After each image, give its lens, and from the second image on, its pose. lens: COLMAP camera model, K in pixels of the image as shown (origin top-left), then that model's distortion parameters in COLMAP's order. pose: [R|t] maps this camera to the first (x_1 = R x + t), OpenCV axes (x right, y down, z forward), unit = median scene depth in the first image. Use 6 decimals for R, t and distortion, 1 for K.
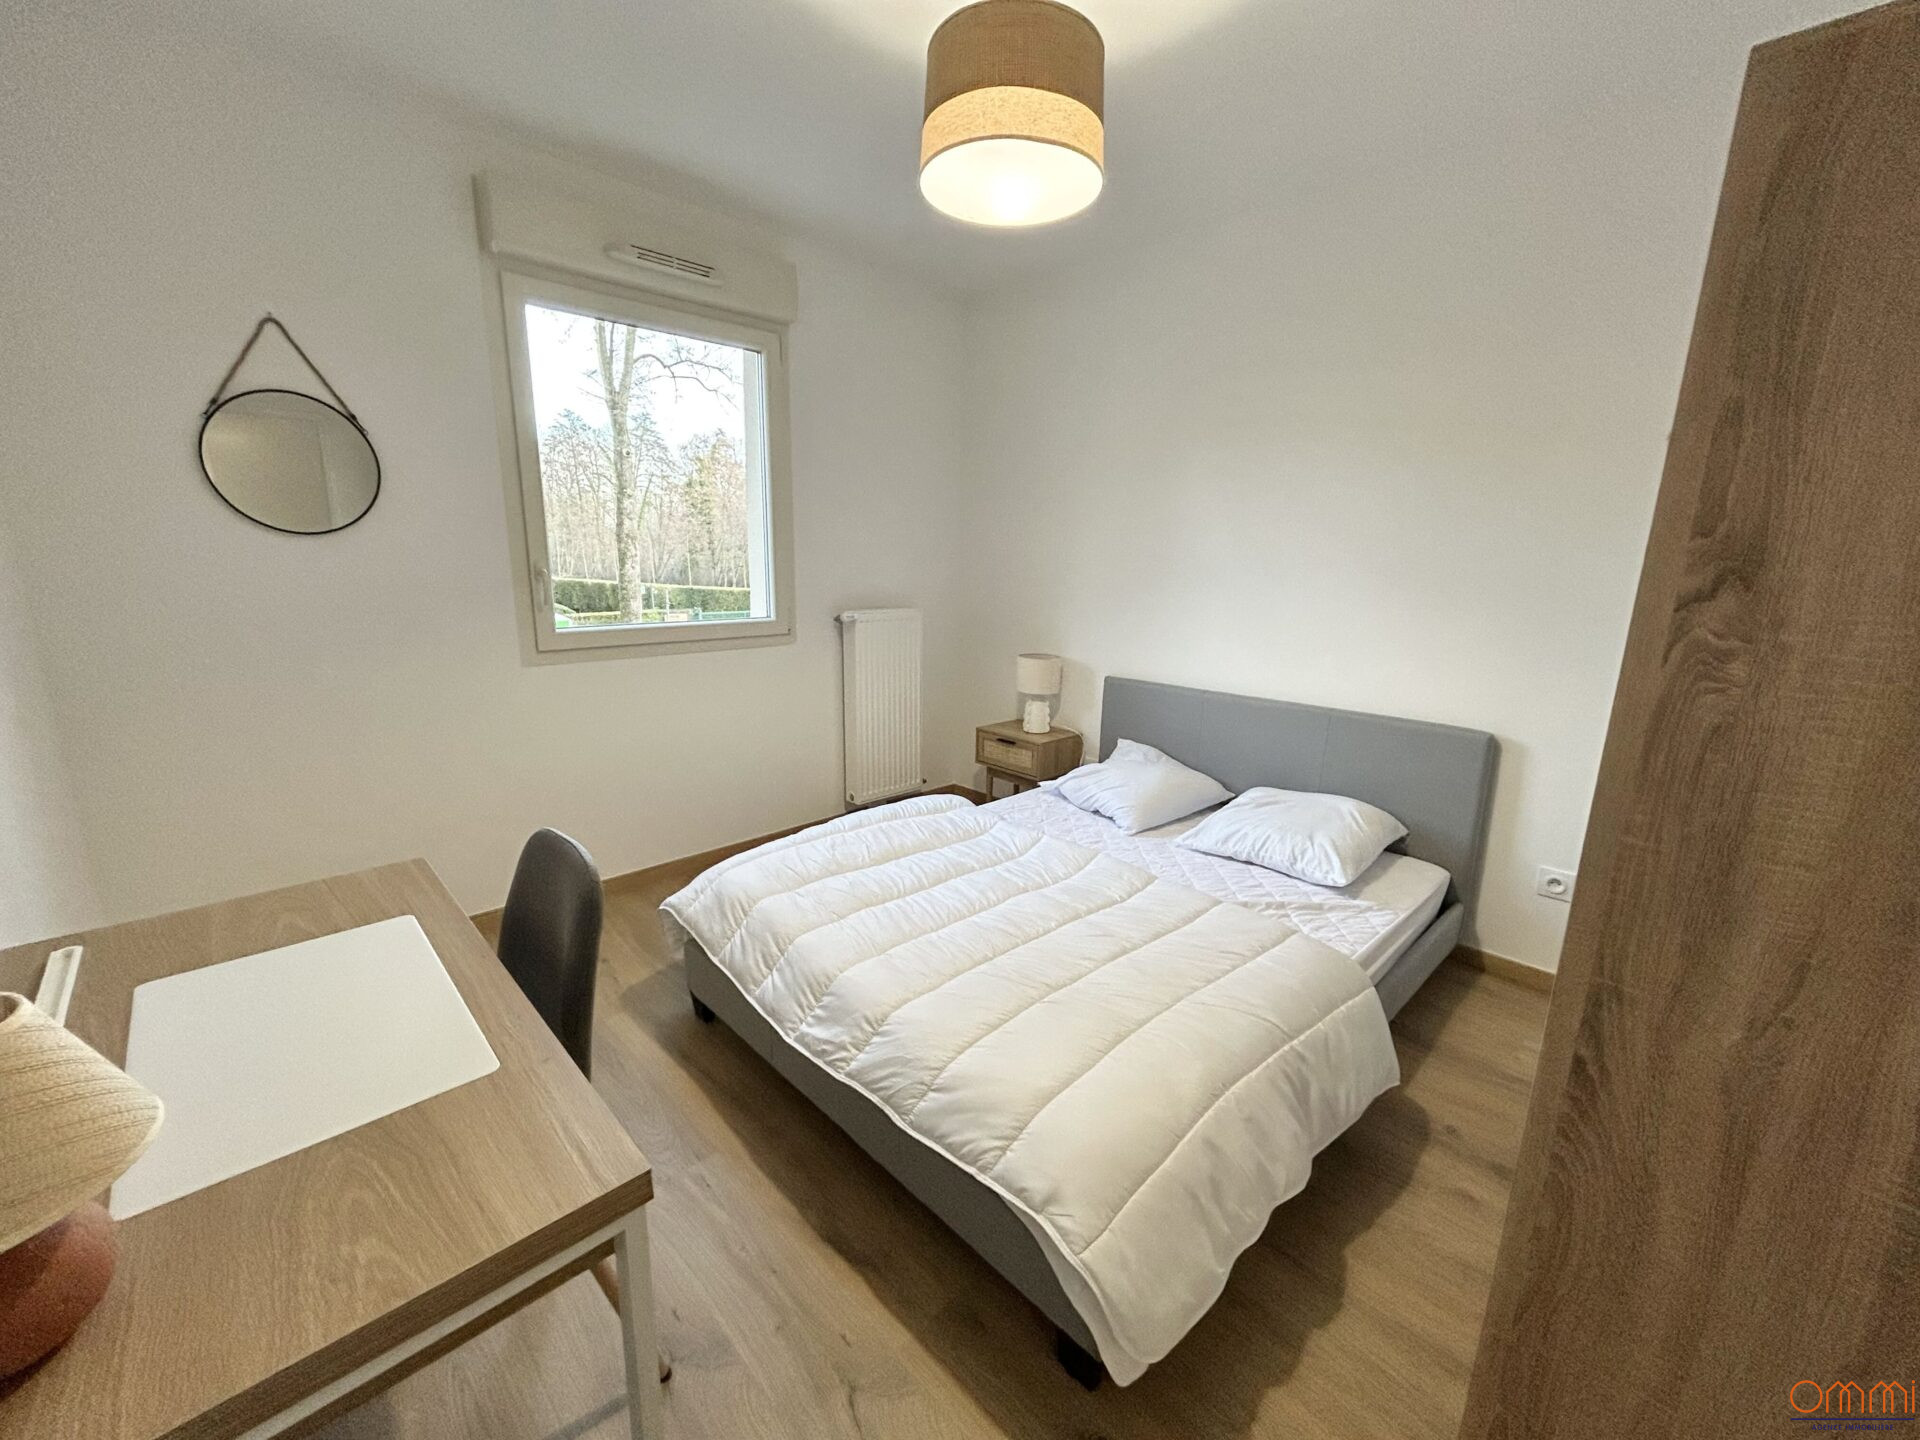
lens RADIAL K [[767.9, 0, 956.2], [0, 767.9, 720.8], [0, 0, 1]] dist [-0.001615, 0.000045]
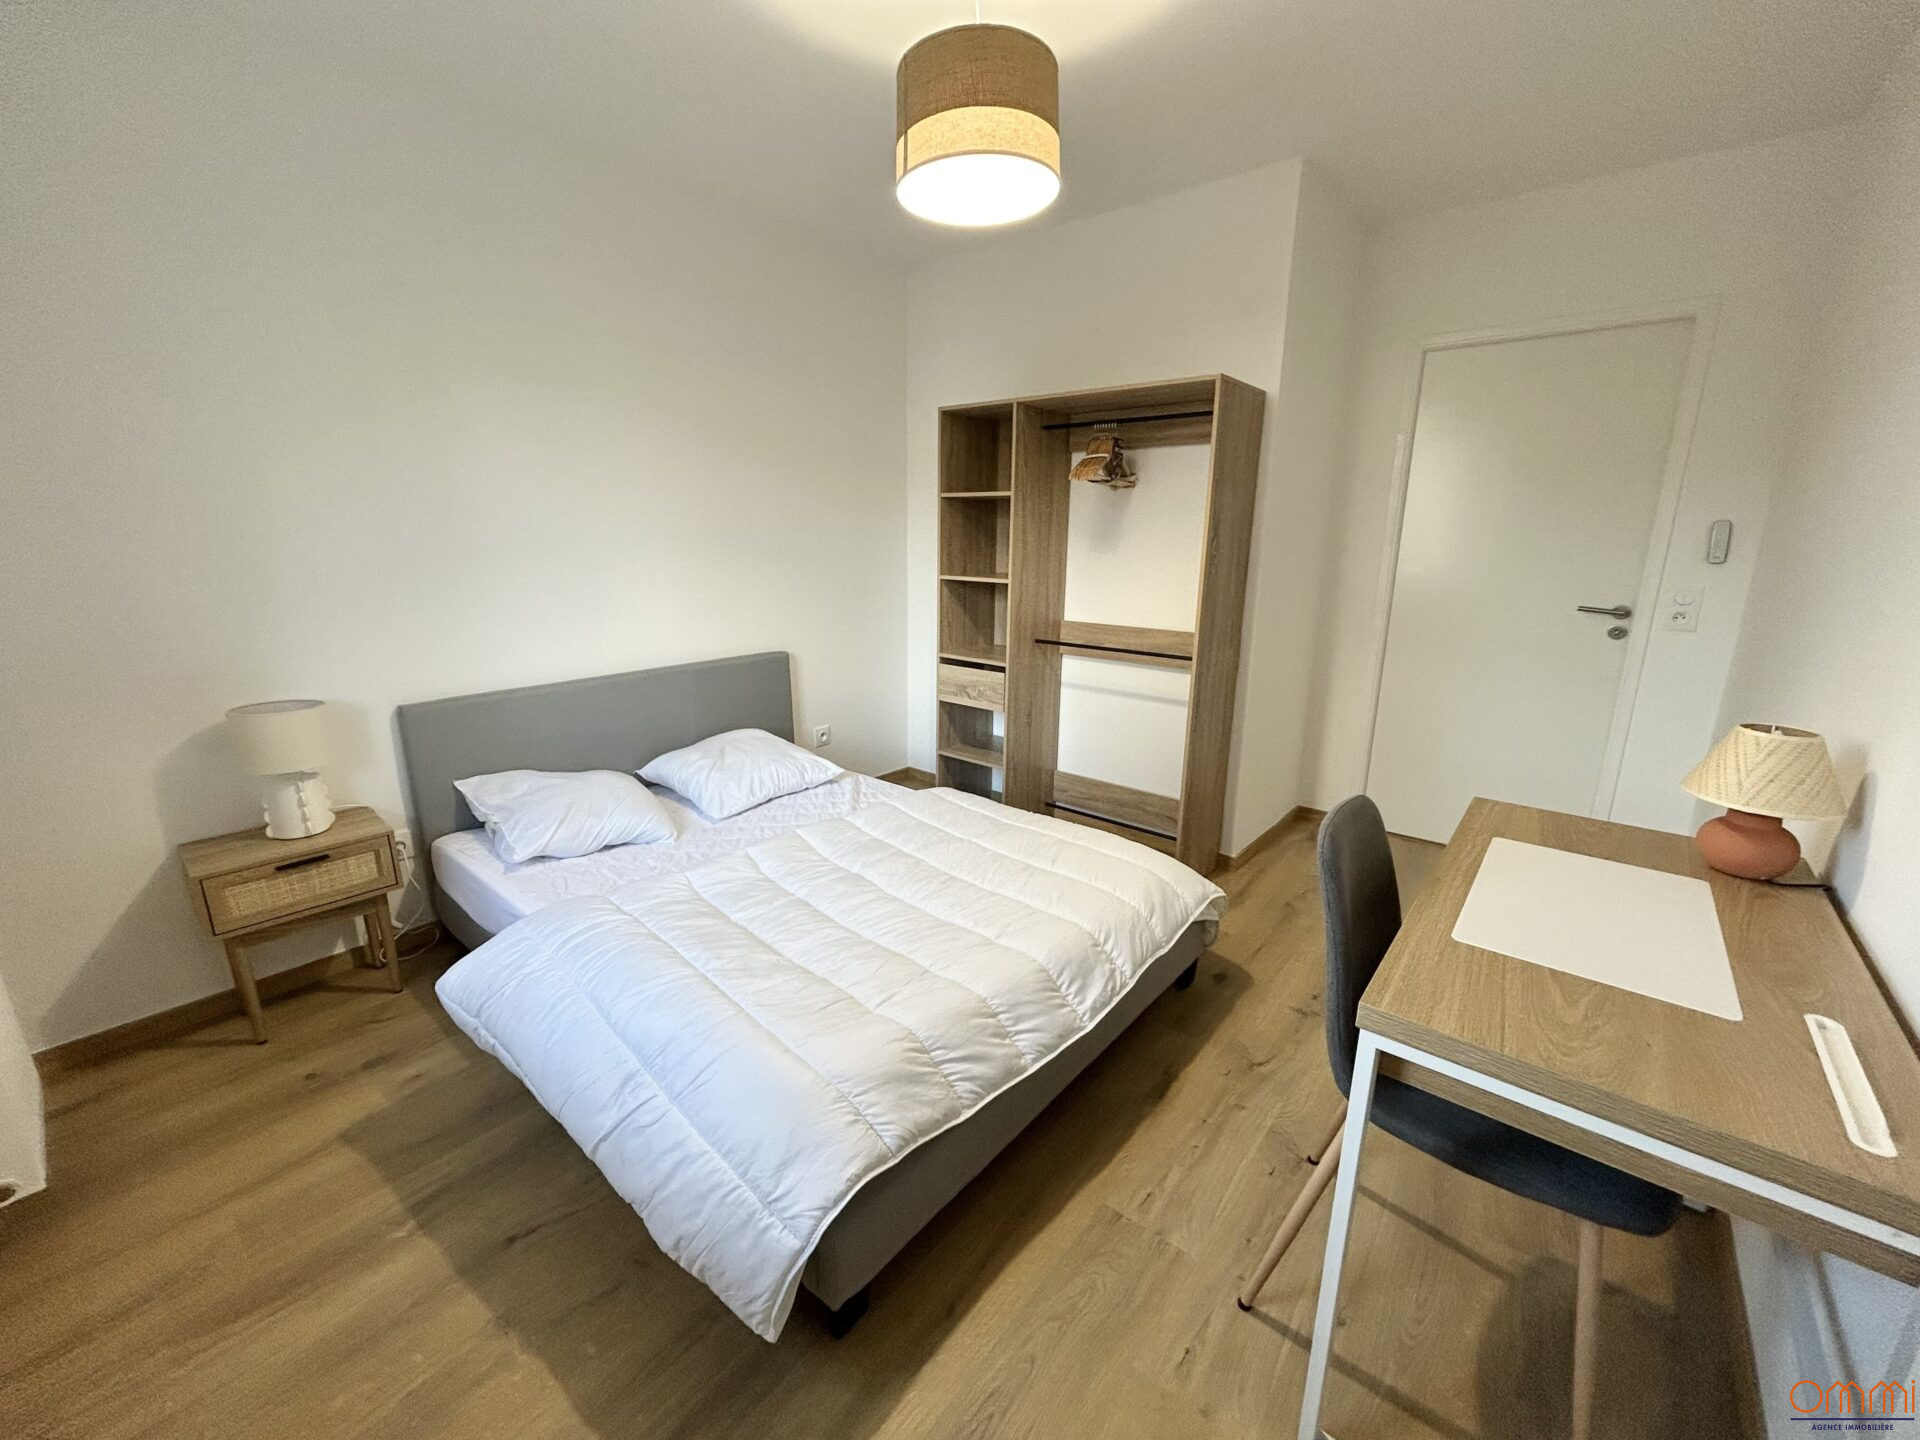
lens RADIAL K [[767.9, 0, 956.2], [0, 767.9, 720.8], [0, 0, 1]] dist [-0.001615, 0.000045]
pose [[-0.098075, -0.256227, 0.961628, -1.054100], [0.210069, 0.939183, 0.271671, -0.263443], [-0.972755, 0.228653, -0.038285, 1.112629]]
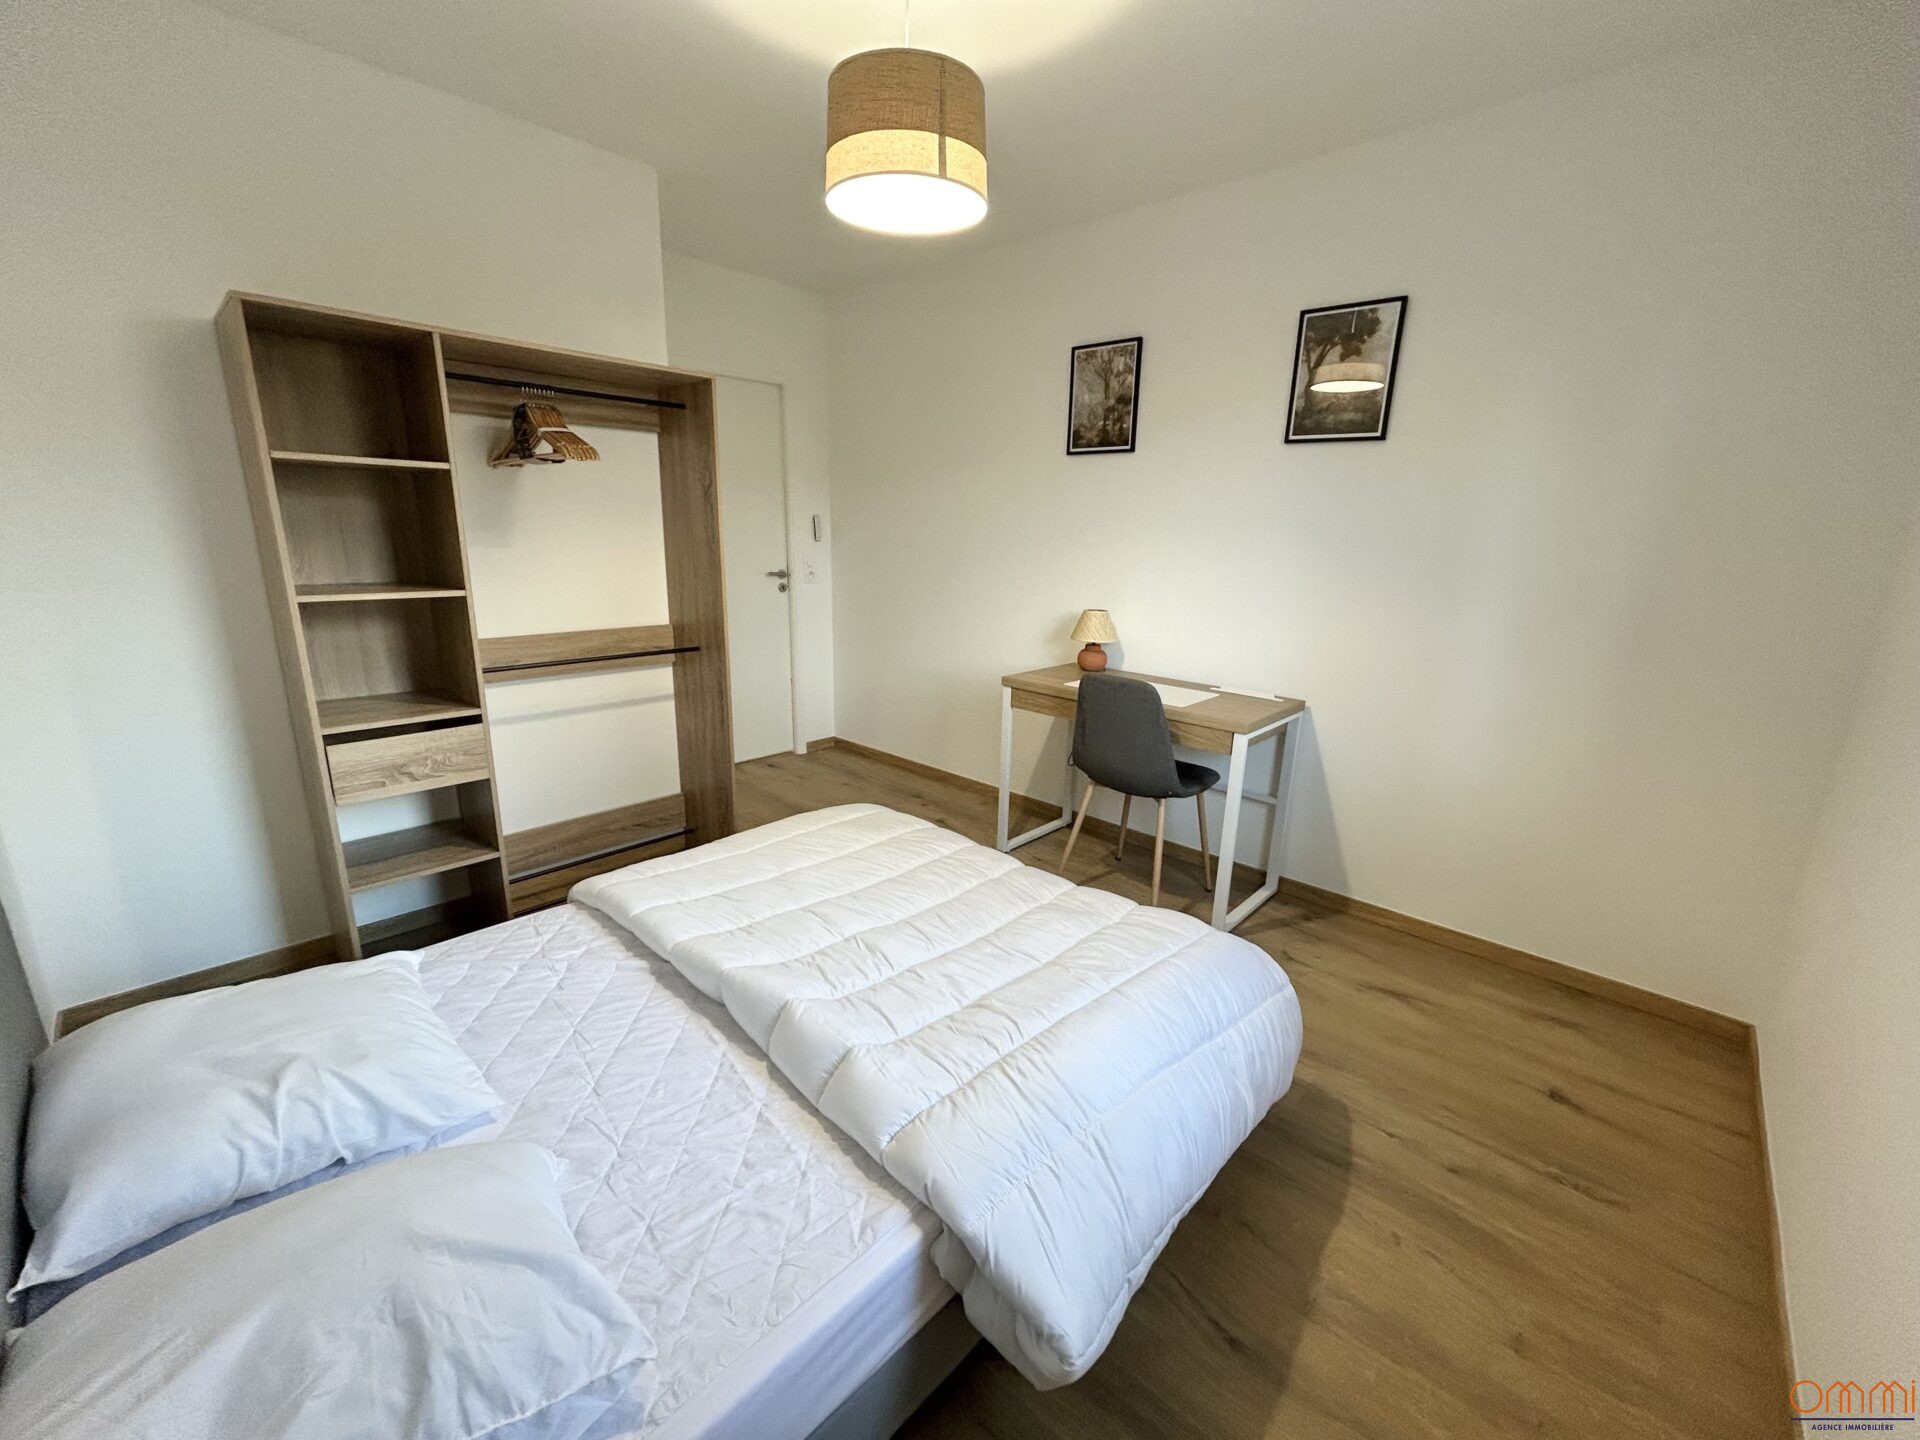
lens RADIAL K [[774.4, 0, 955.6], [0, 774.4, 717.2], [0, 0, 1]] dist [-0.001852, 0.000138]
pose [[-0.997819, -0.029699, -0.058955, 0.024933], [-0.053126, 0.891389, 0.450114, -0.488963], [0.039184, 0.452265, -0.891023, 2.104569]]
